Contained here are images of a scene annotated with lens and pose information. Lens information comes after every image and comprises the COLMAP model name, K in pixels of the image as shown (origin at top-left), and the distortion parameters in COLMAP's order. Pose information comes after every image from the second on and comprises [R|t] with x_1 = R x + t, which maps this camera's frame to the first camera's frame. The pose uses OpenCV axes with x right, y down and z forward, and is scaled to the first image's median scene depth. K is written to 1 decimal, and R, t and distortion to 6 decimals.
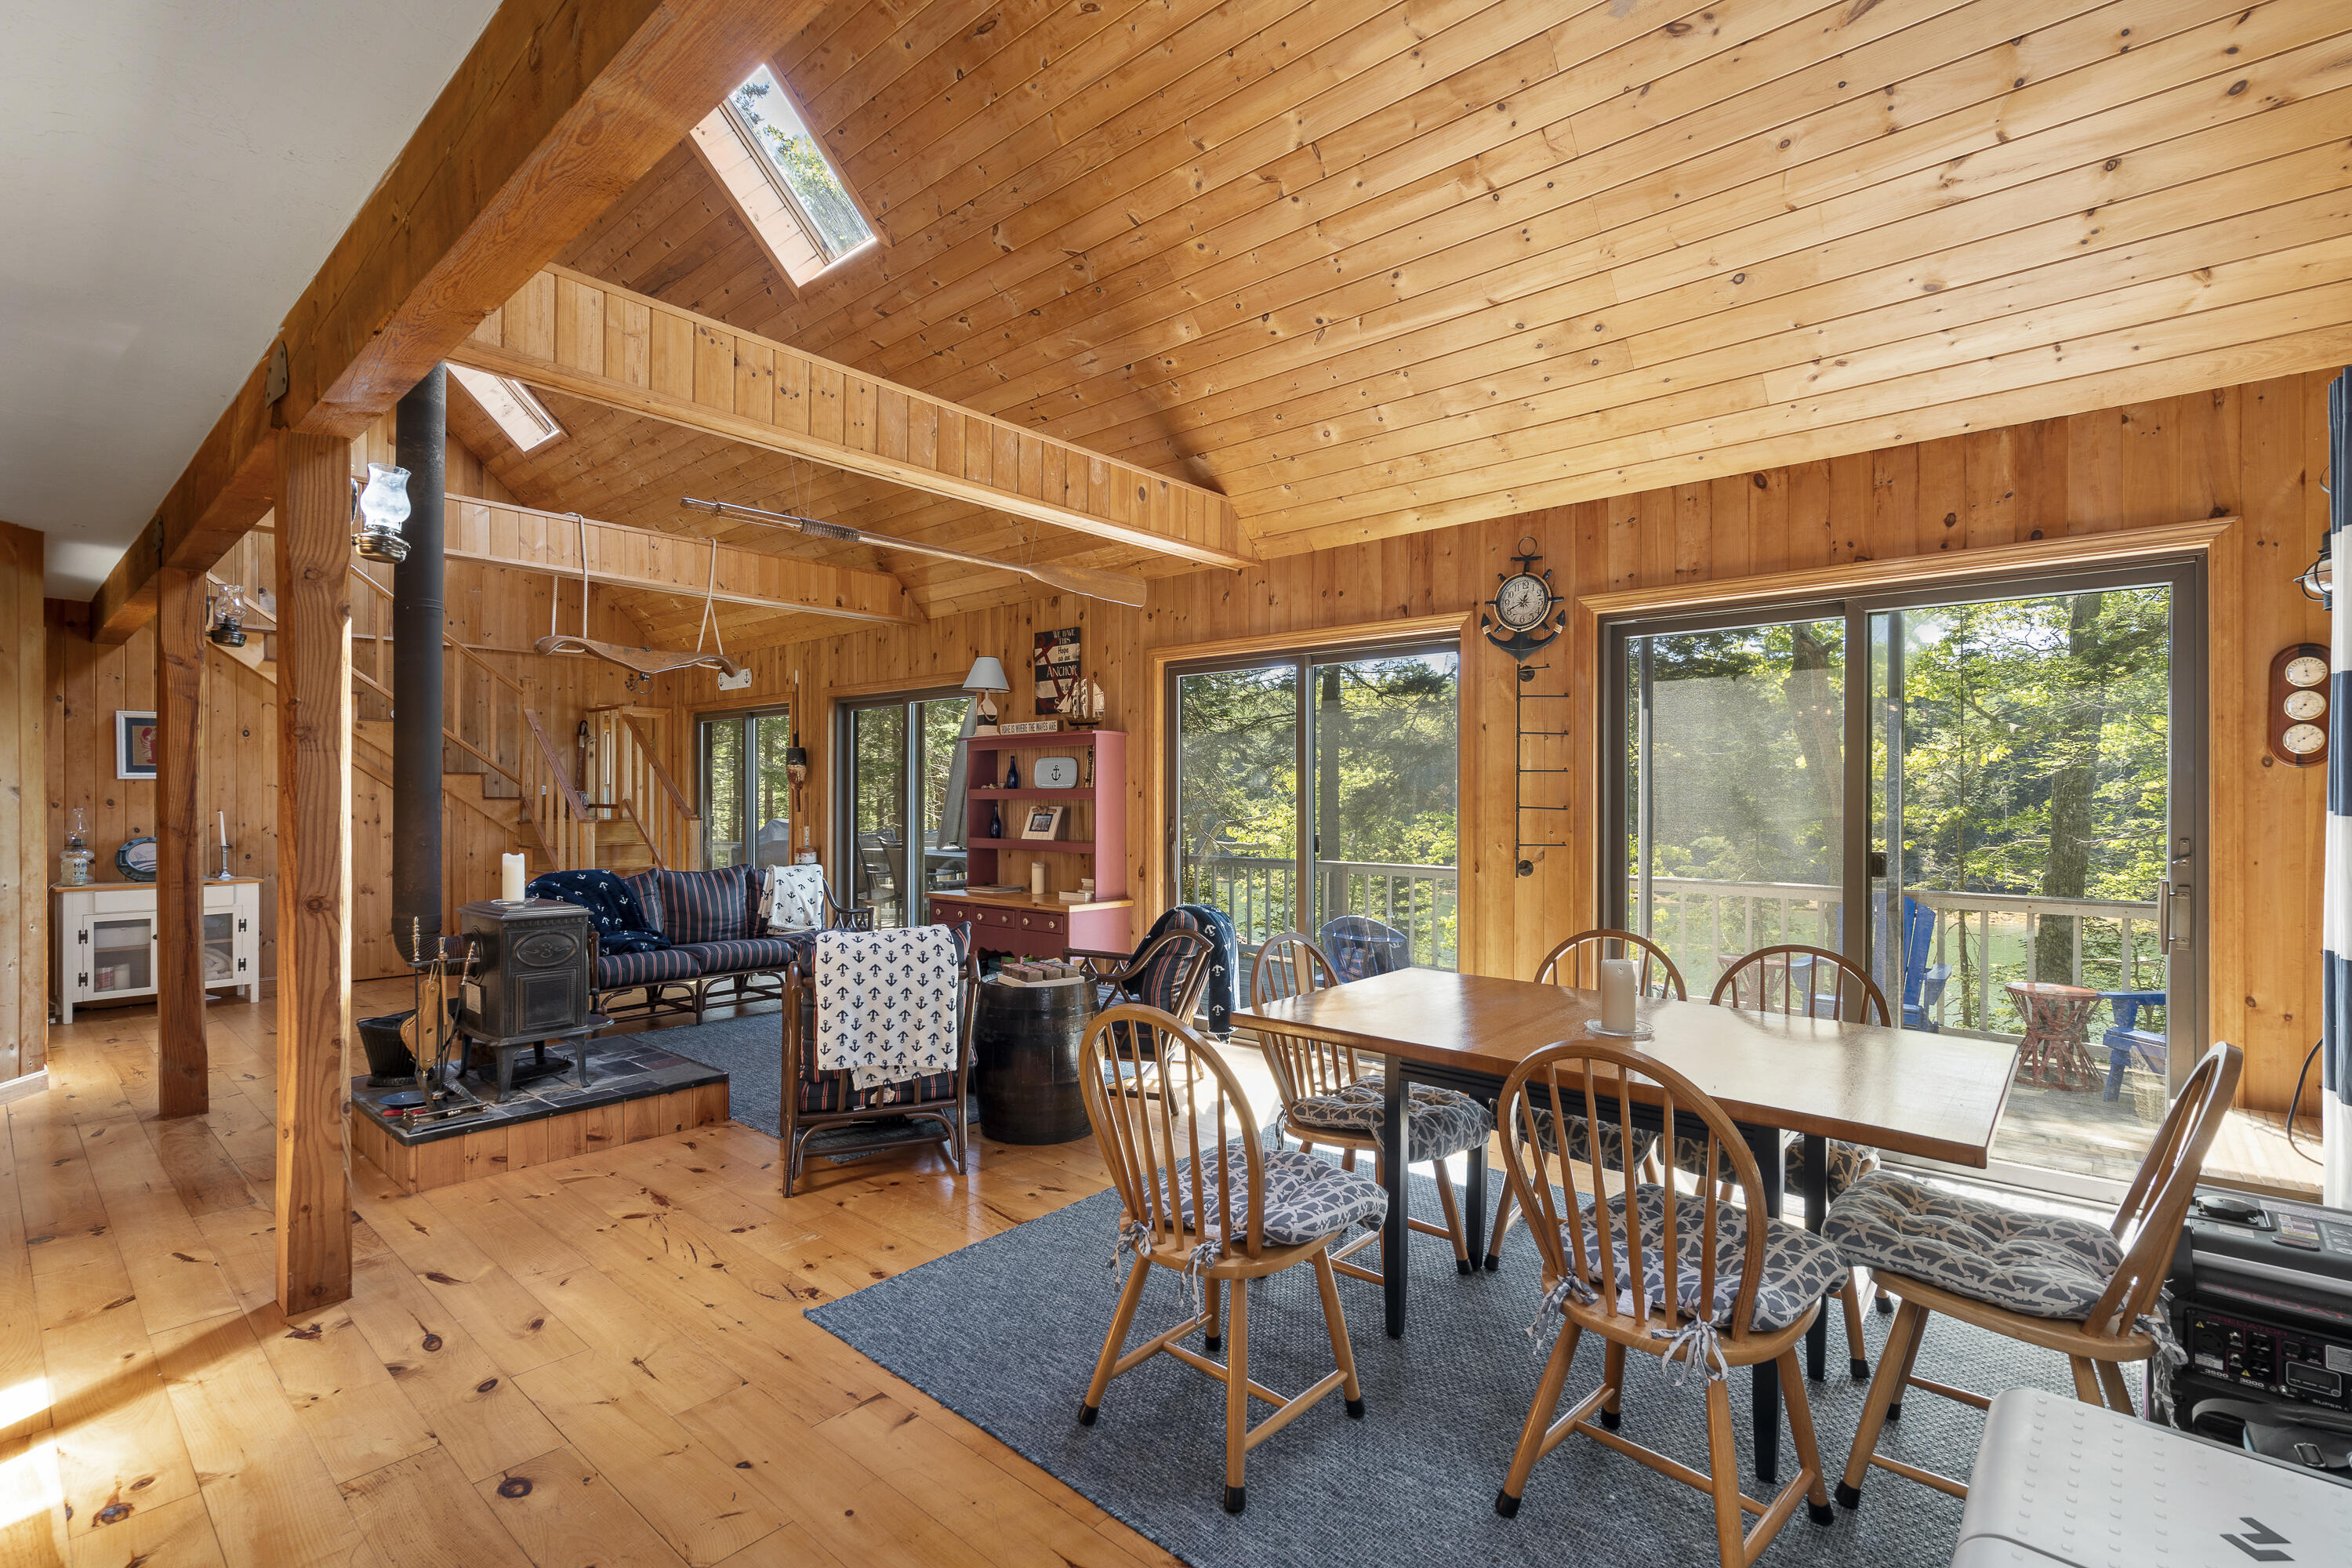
lens RADIAL K [[1060.6, 0, 1180.5], [0, 1060.6, 791.5], [0, 0, 1]] dist [-0.008318, 0.000878]
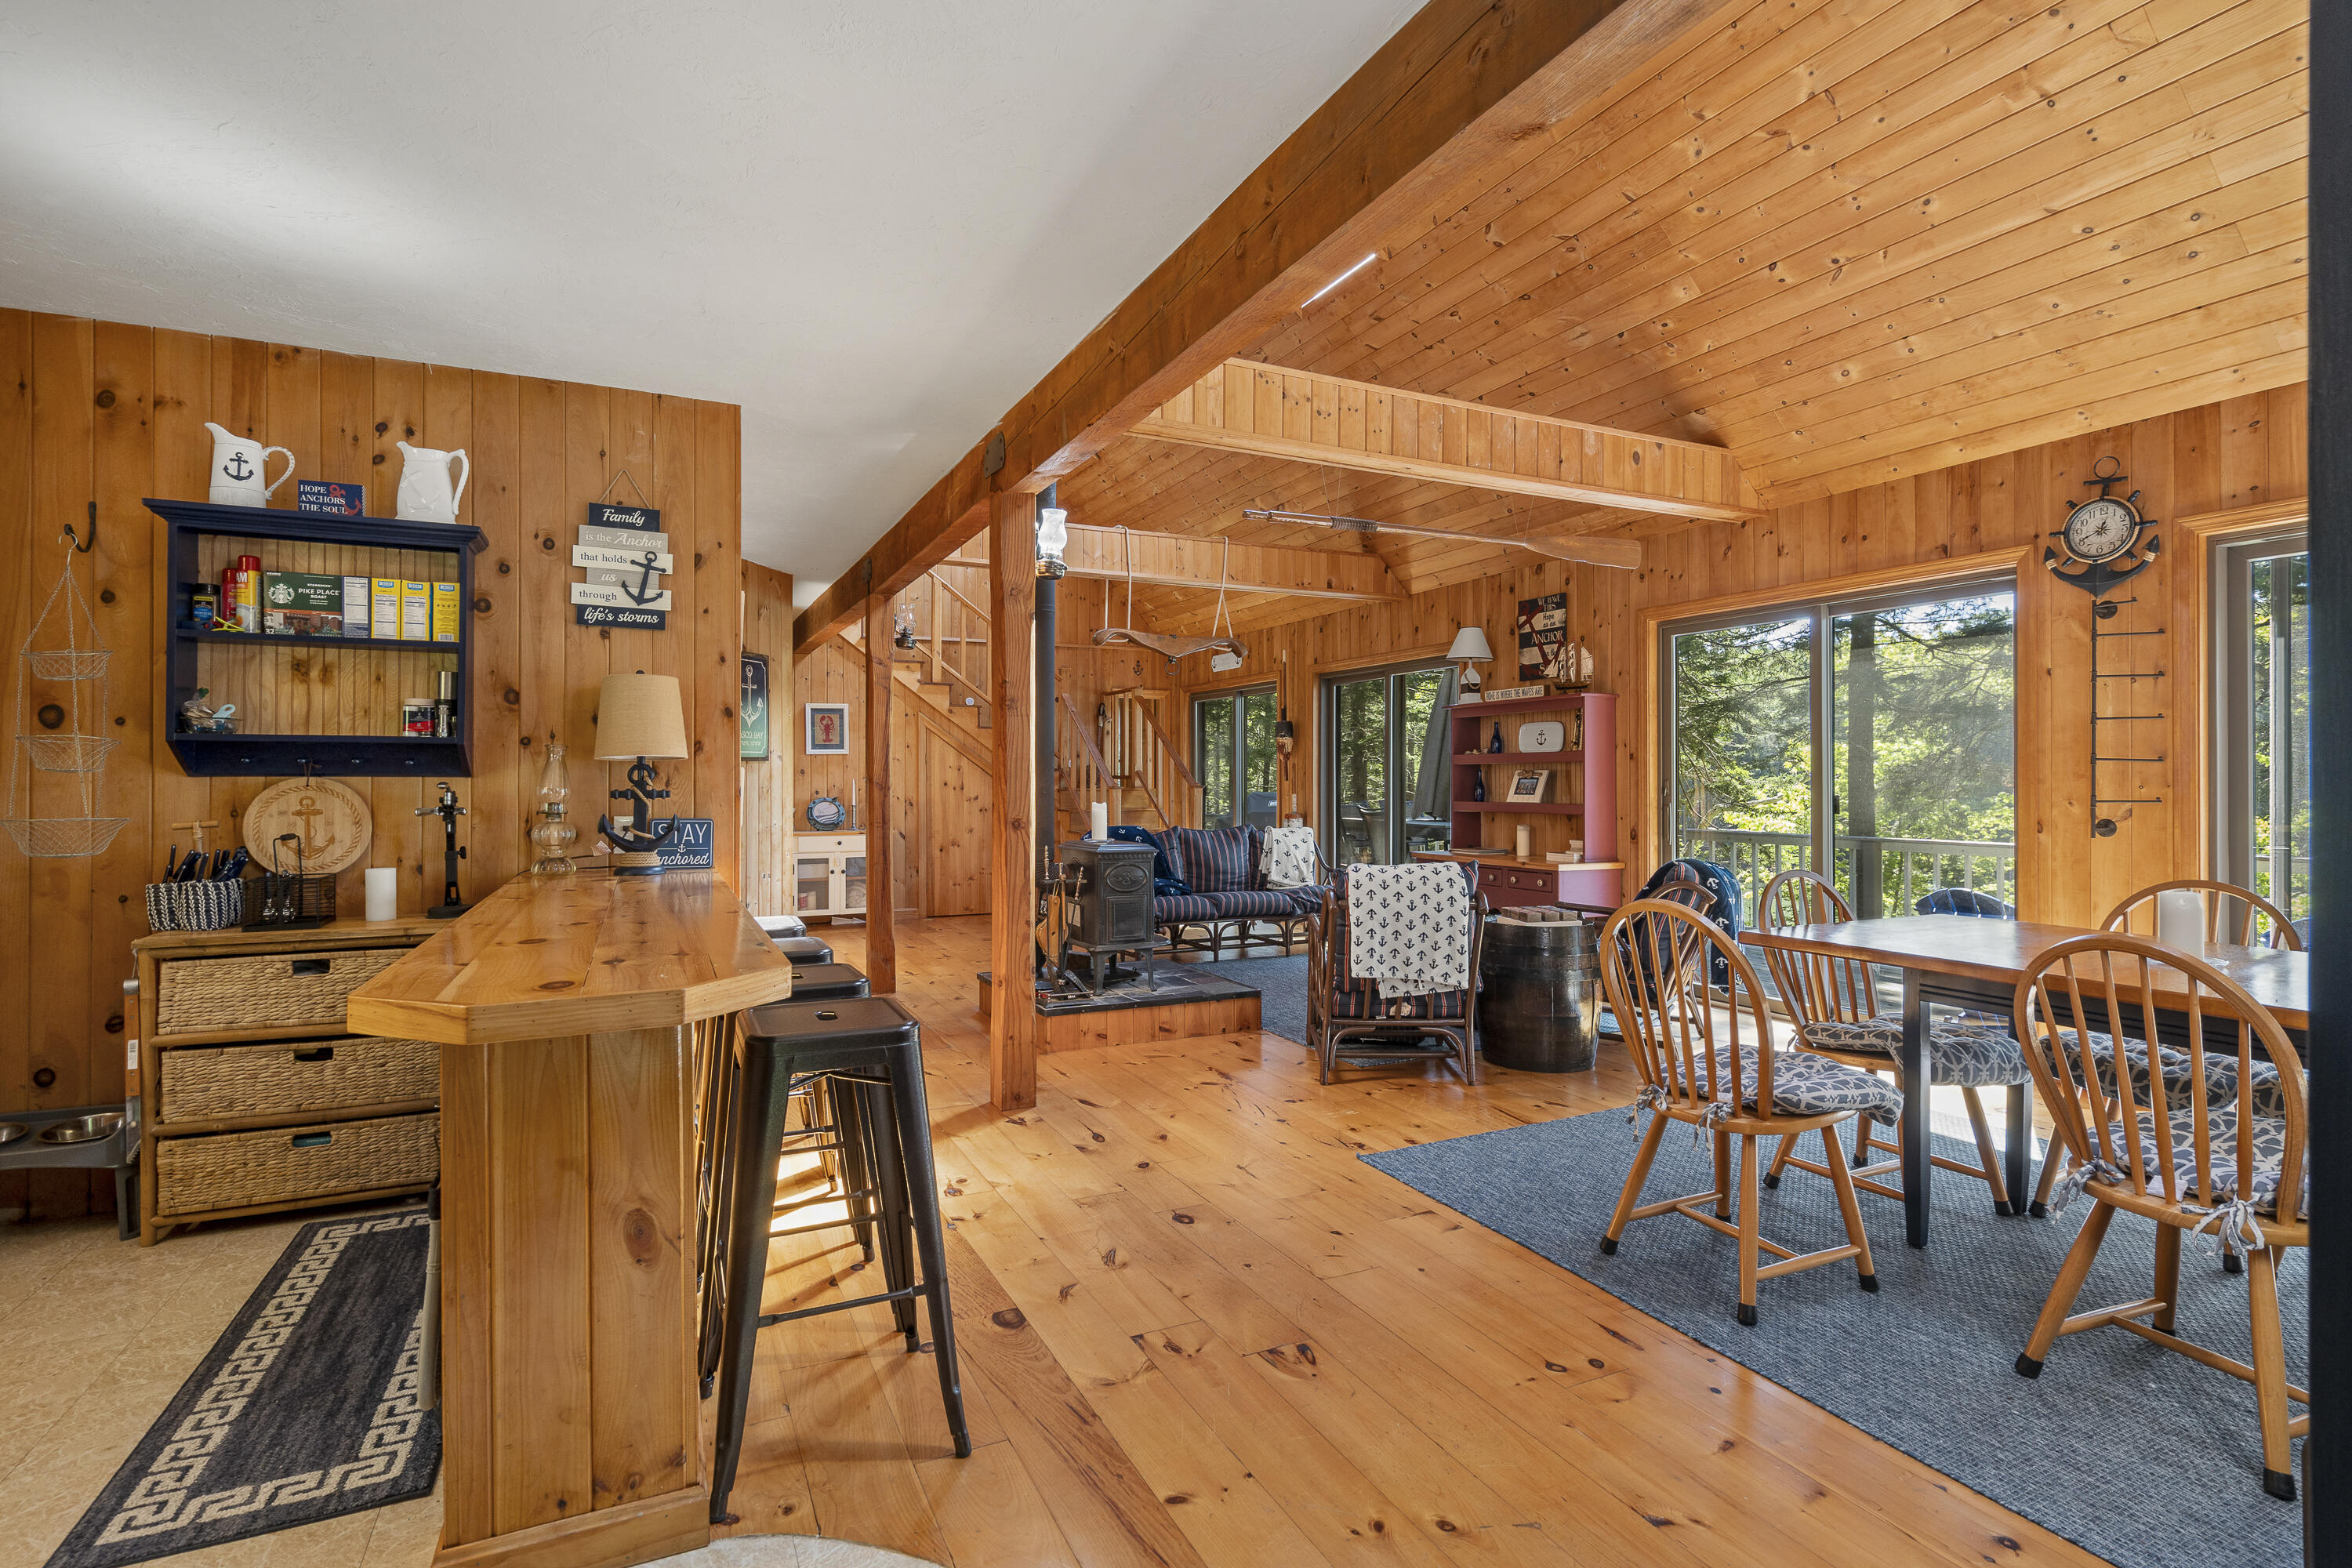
lens RADIAL K [[1120.4, 0, 1170.2], [0, 1120.4, 773.2], [0, 0, 1]] dist [0.002822, 0.000490]
pose [[0.915229, -0.003651, -0.402917, -0.016341], [0.003086, 0.999993, -0.002050, 0.030031], [0.402921, 0.000633, 0.915234, -0.213543]]
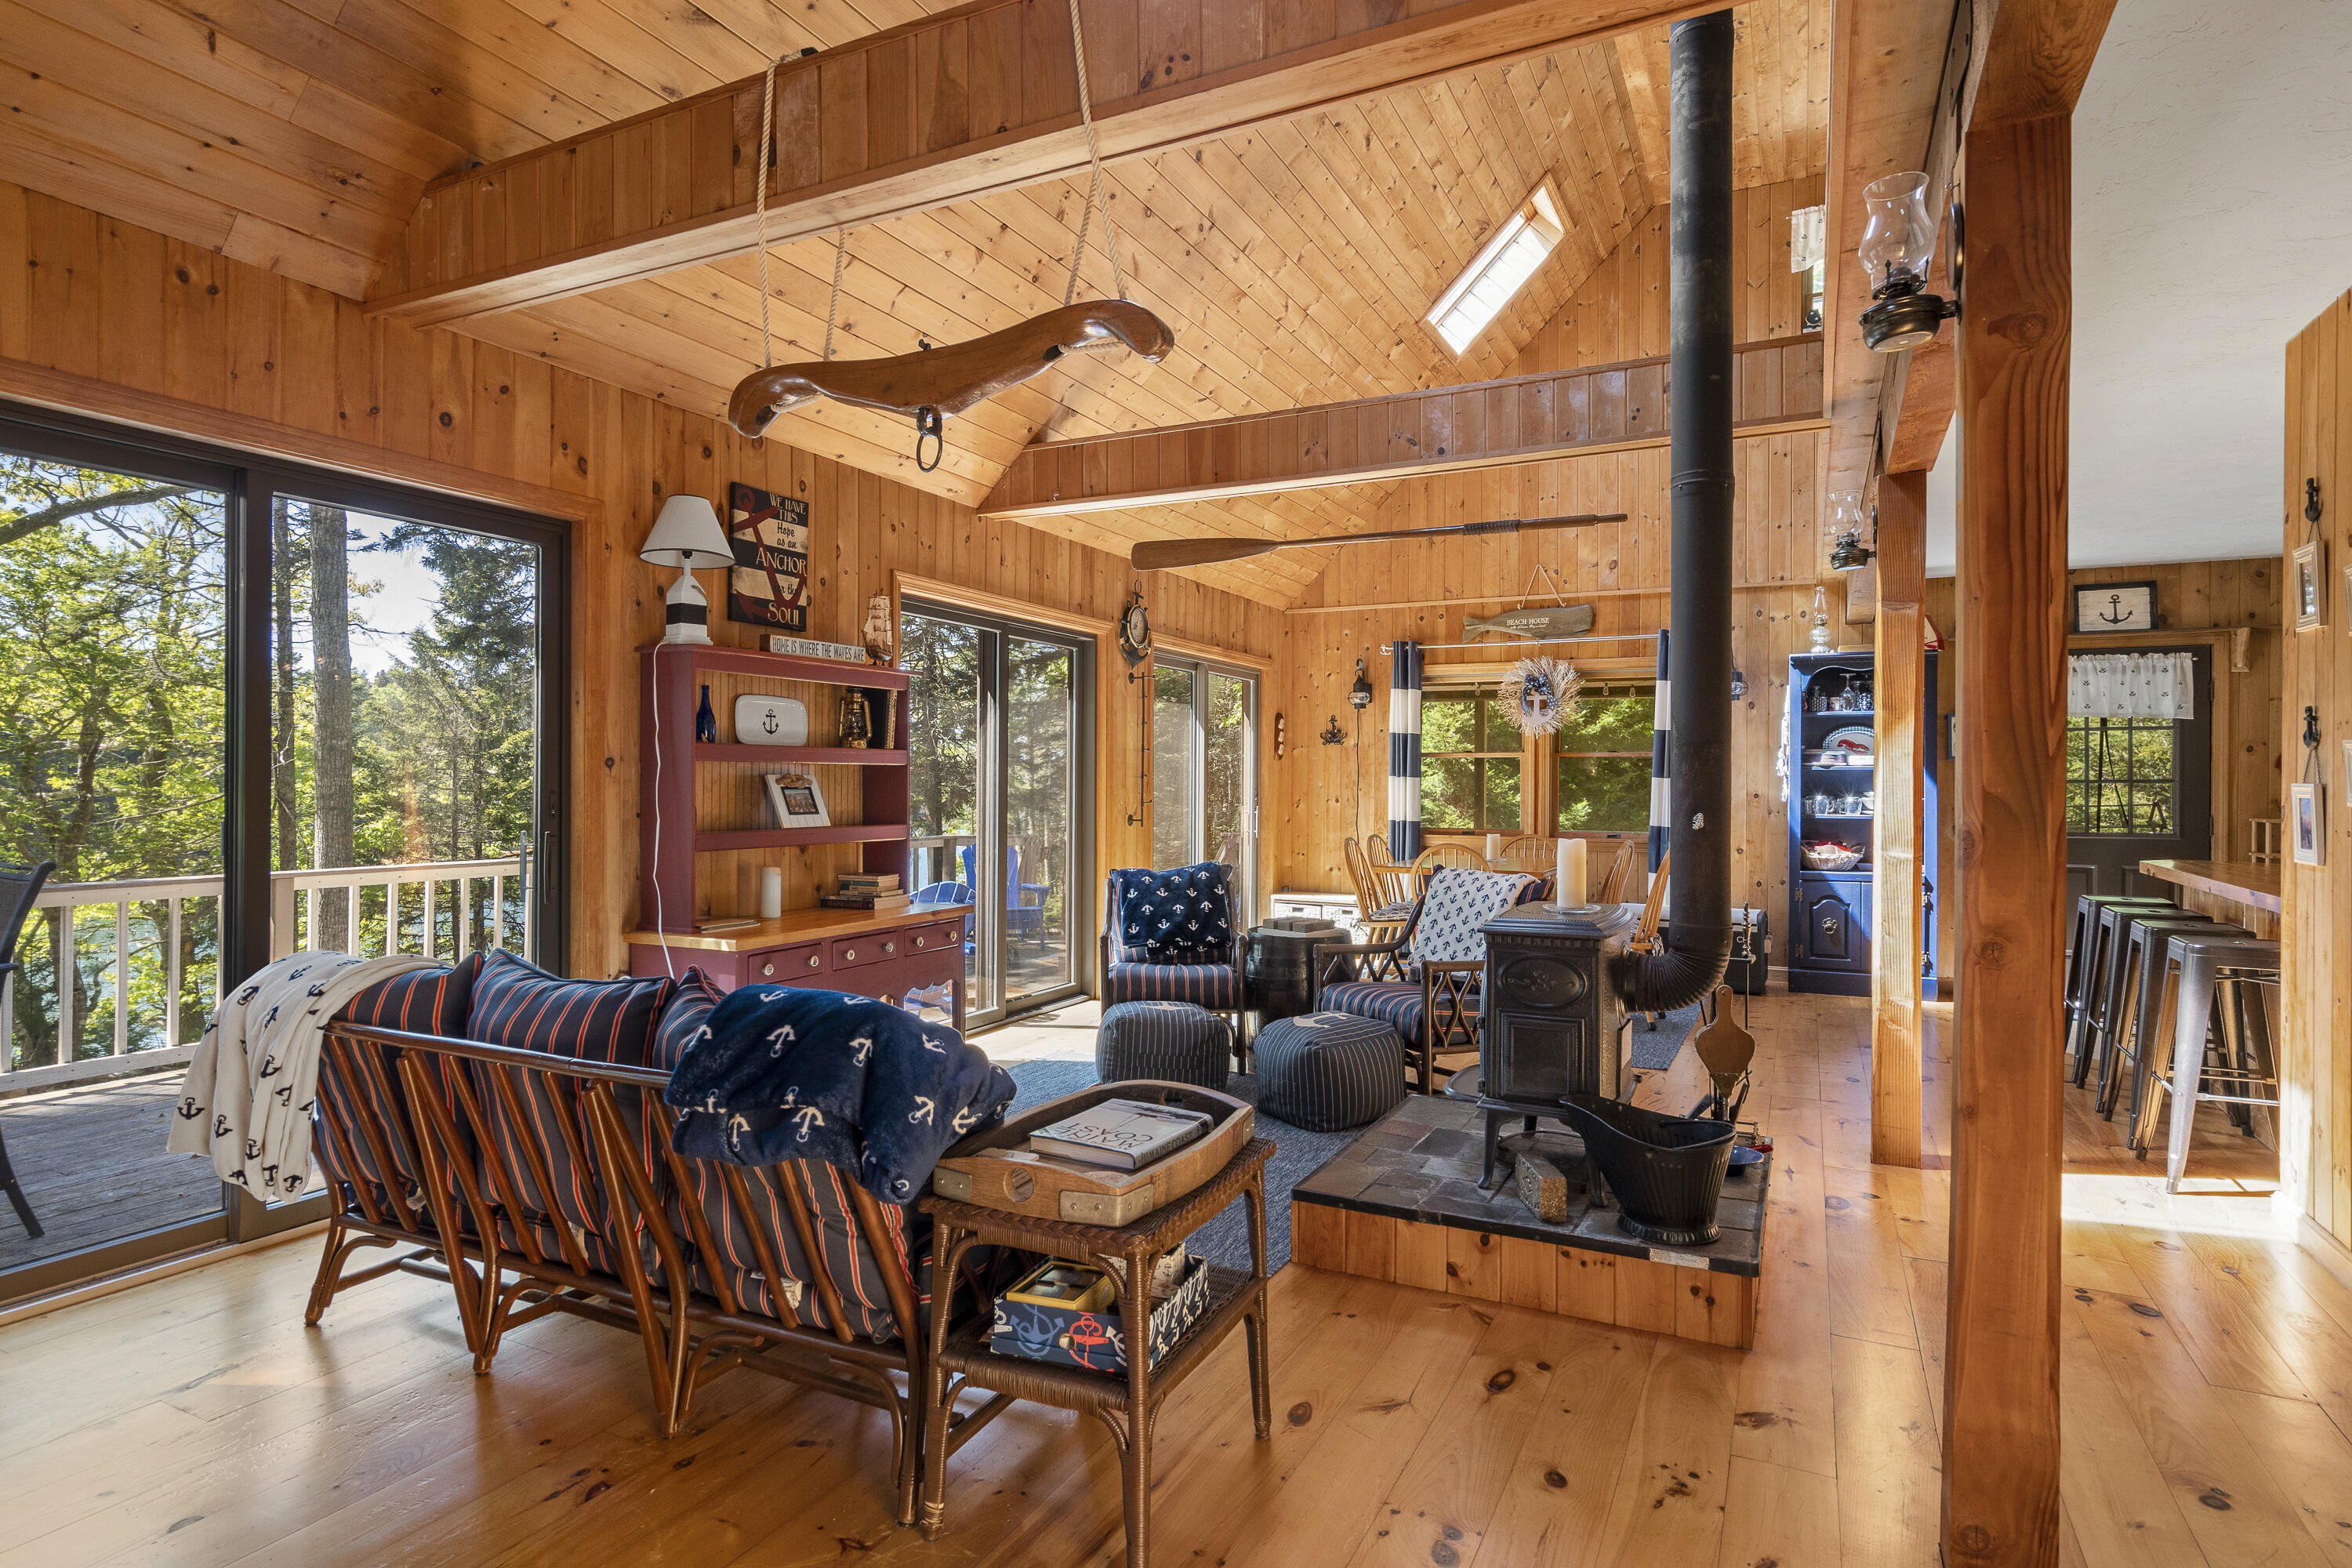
lens RADIAL K [[1243.4, 0, 1175.5], [0, 1243.4, 772.6], [0, 0, 1]] dist [-0.002023, -0.000420]
pose [[-0.247217, -0.002716, 0.968956, -1.448593], [-0.018293, 0.999831, -0.001865, 0.013807], [-0.968788, -0.018186, -0.247225, 1.563439]]
